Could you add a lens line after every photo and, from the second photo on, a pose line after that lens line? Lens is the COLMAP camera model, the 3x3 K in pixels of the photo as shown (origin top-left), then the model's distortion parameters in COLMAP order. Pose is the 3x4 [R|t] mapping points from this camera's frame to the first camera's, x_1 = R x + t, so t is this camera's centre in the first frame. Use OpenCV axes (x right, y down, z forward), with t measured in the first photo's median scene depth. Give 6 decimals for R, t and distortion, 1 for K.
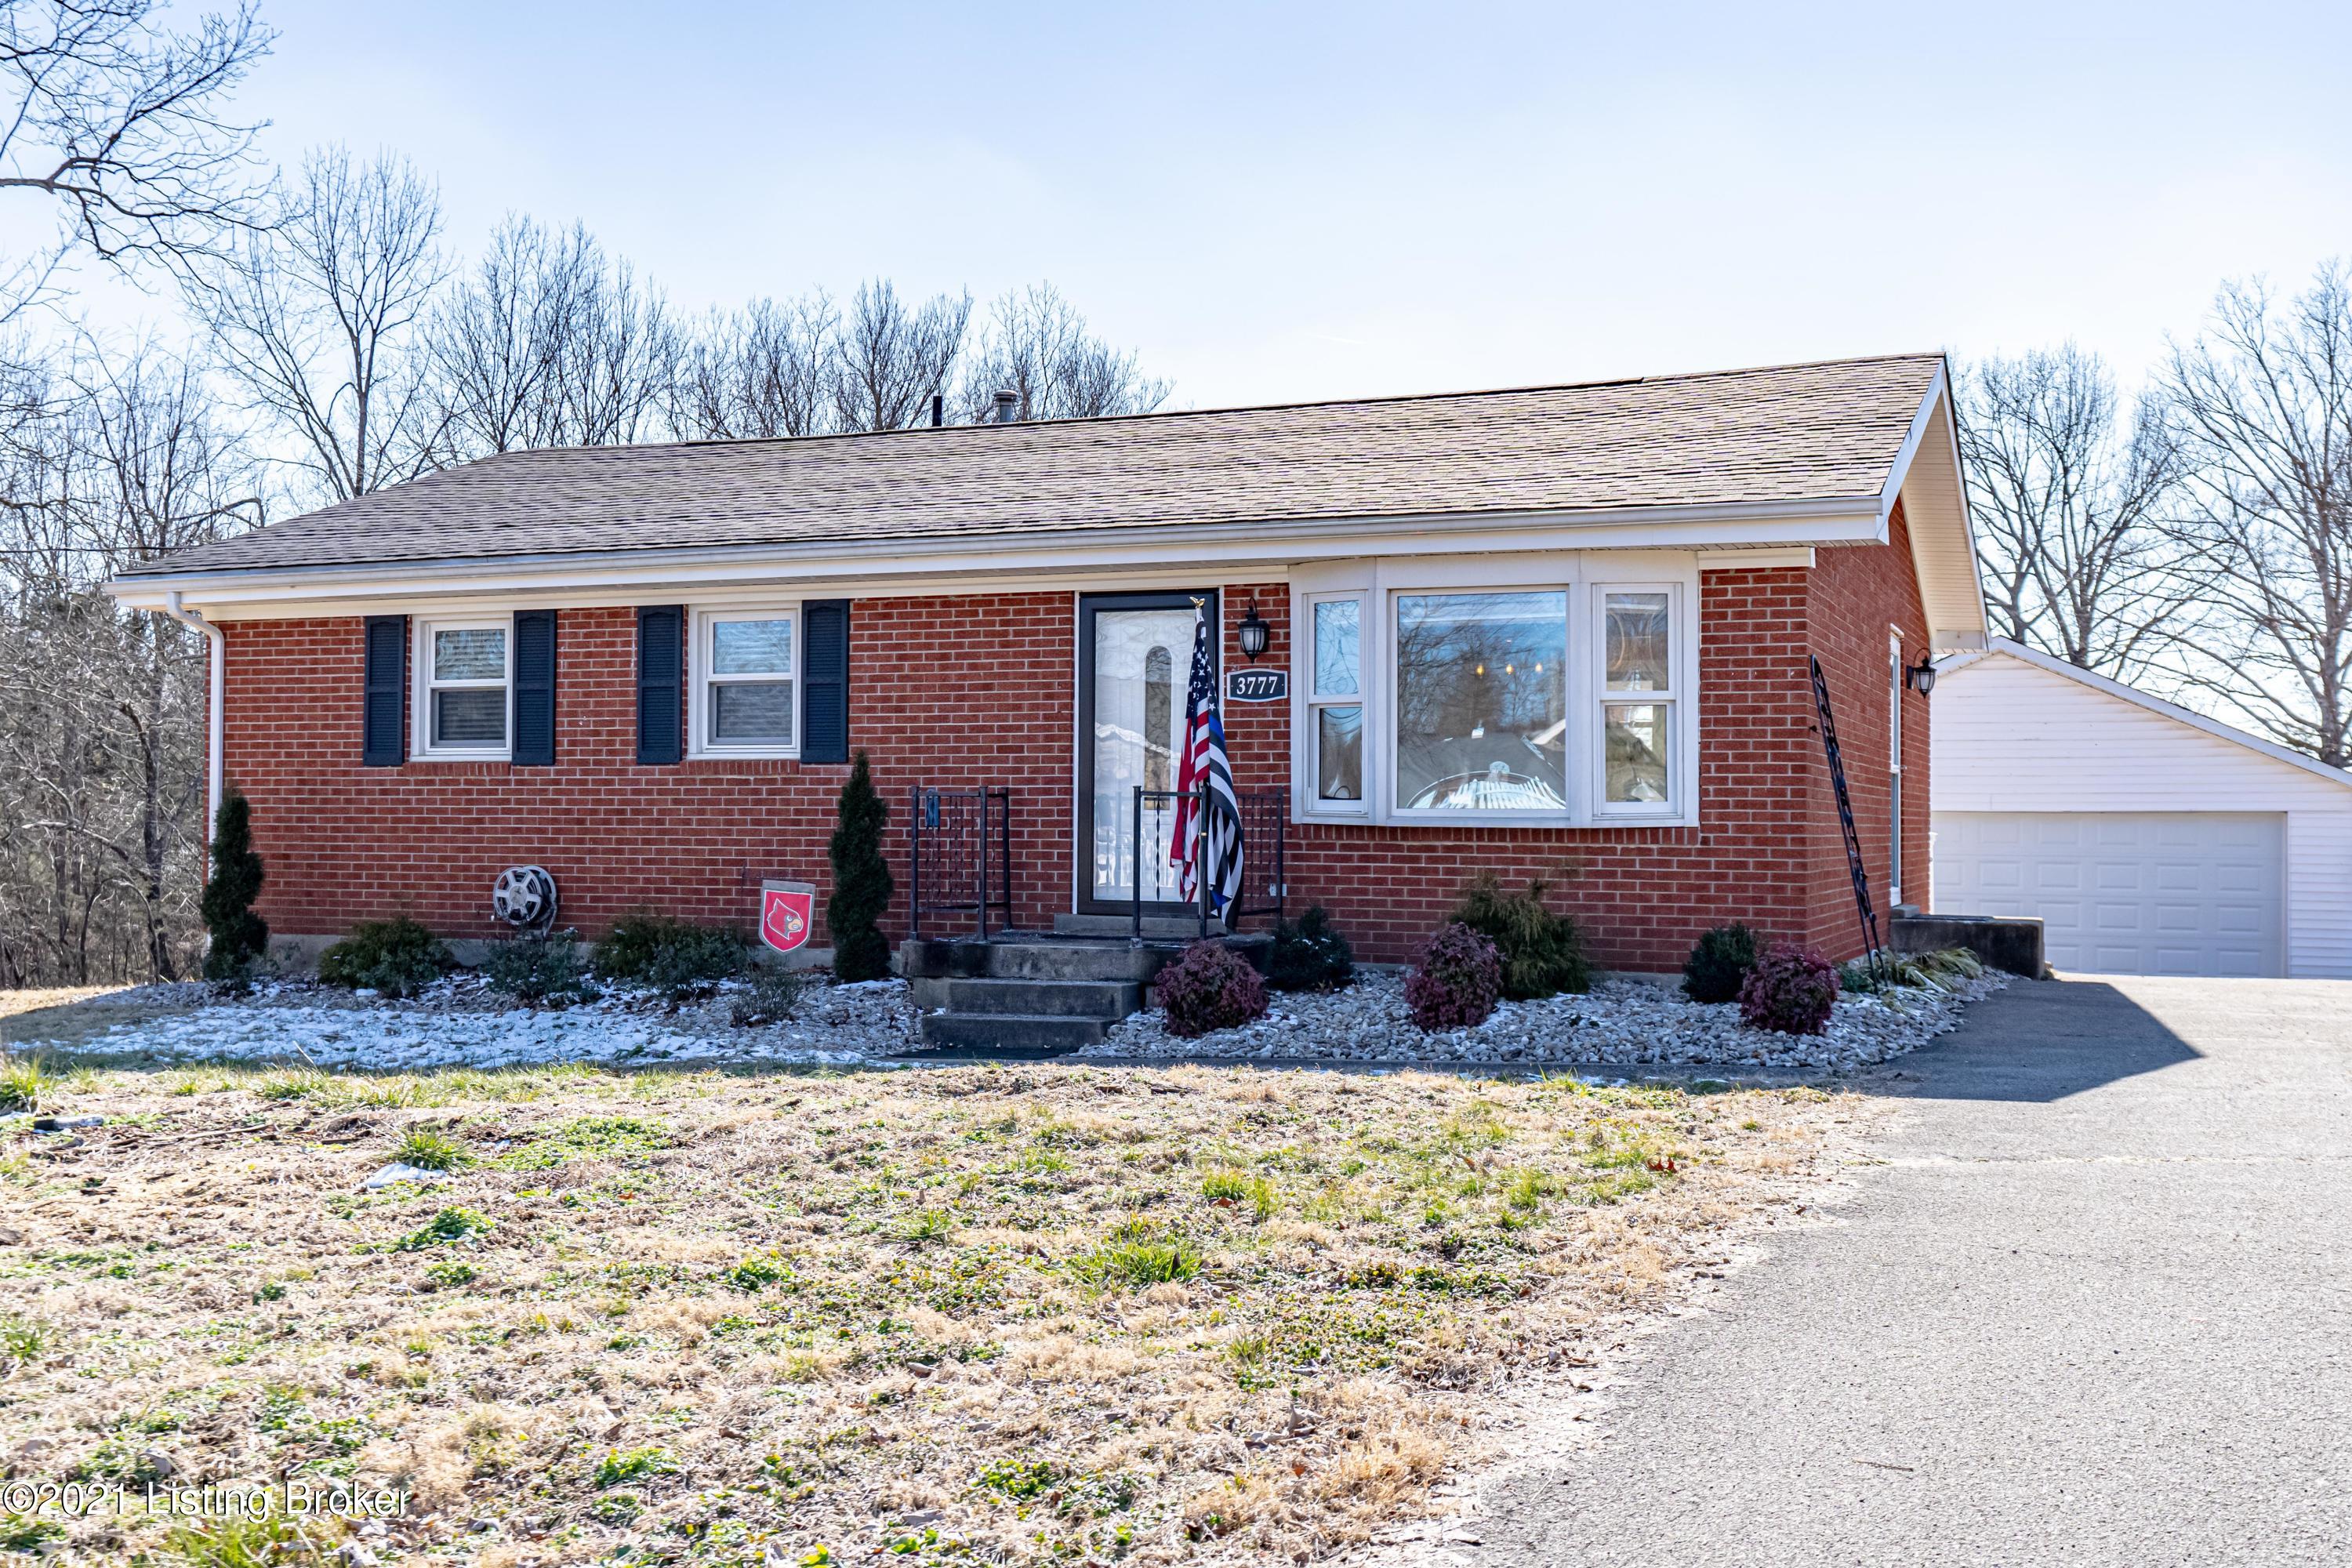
lens RADIAL K [[2377.8, 0, 1175.0], [0, 2377.8, 783.2], [0, 0, 1]] dist [-0.001620, 0.000000]
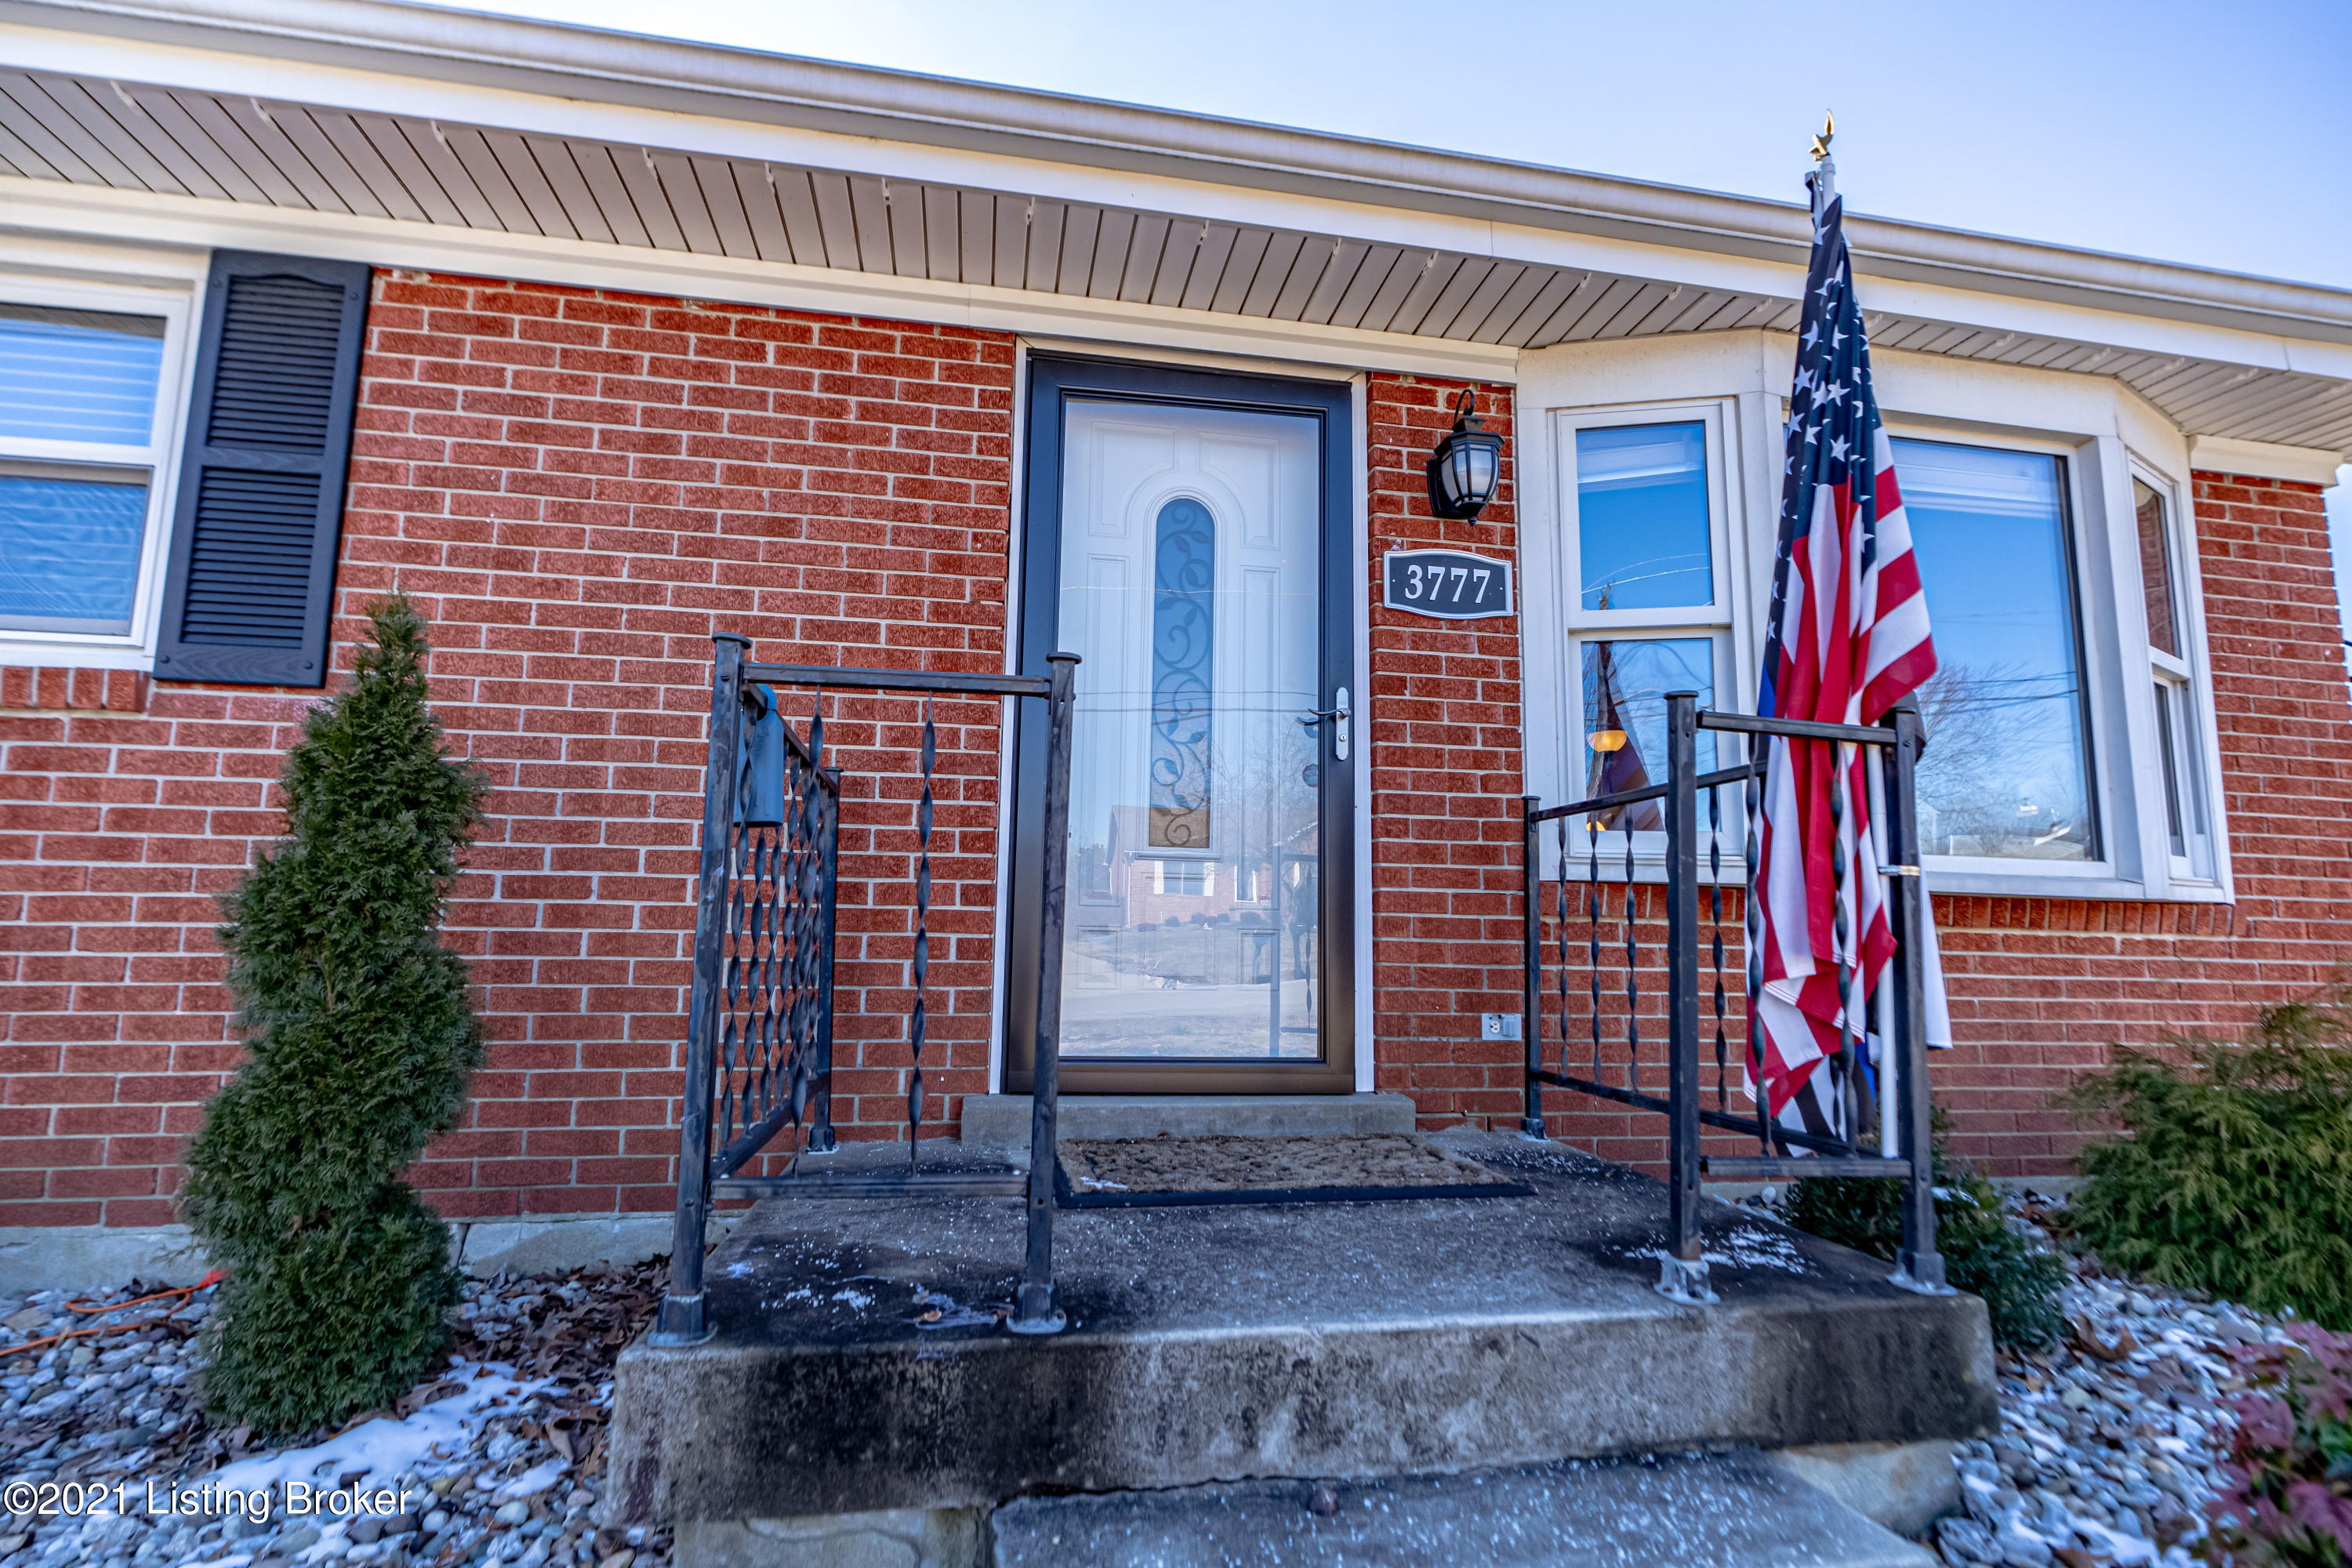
lens RADIAL K [[1137.4, 0, 1185.5], [0, 1137.4, 800.1], [0, 0, 1]] dist [0.001583, 0.001011]
pose [[0.853655, 0.075727, 0.515304, -0.119083], [-0.018359, 0.993134, -0.115534, 0.027229], [-0.520515, 0.089166, 0.849184, 0.823909]]
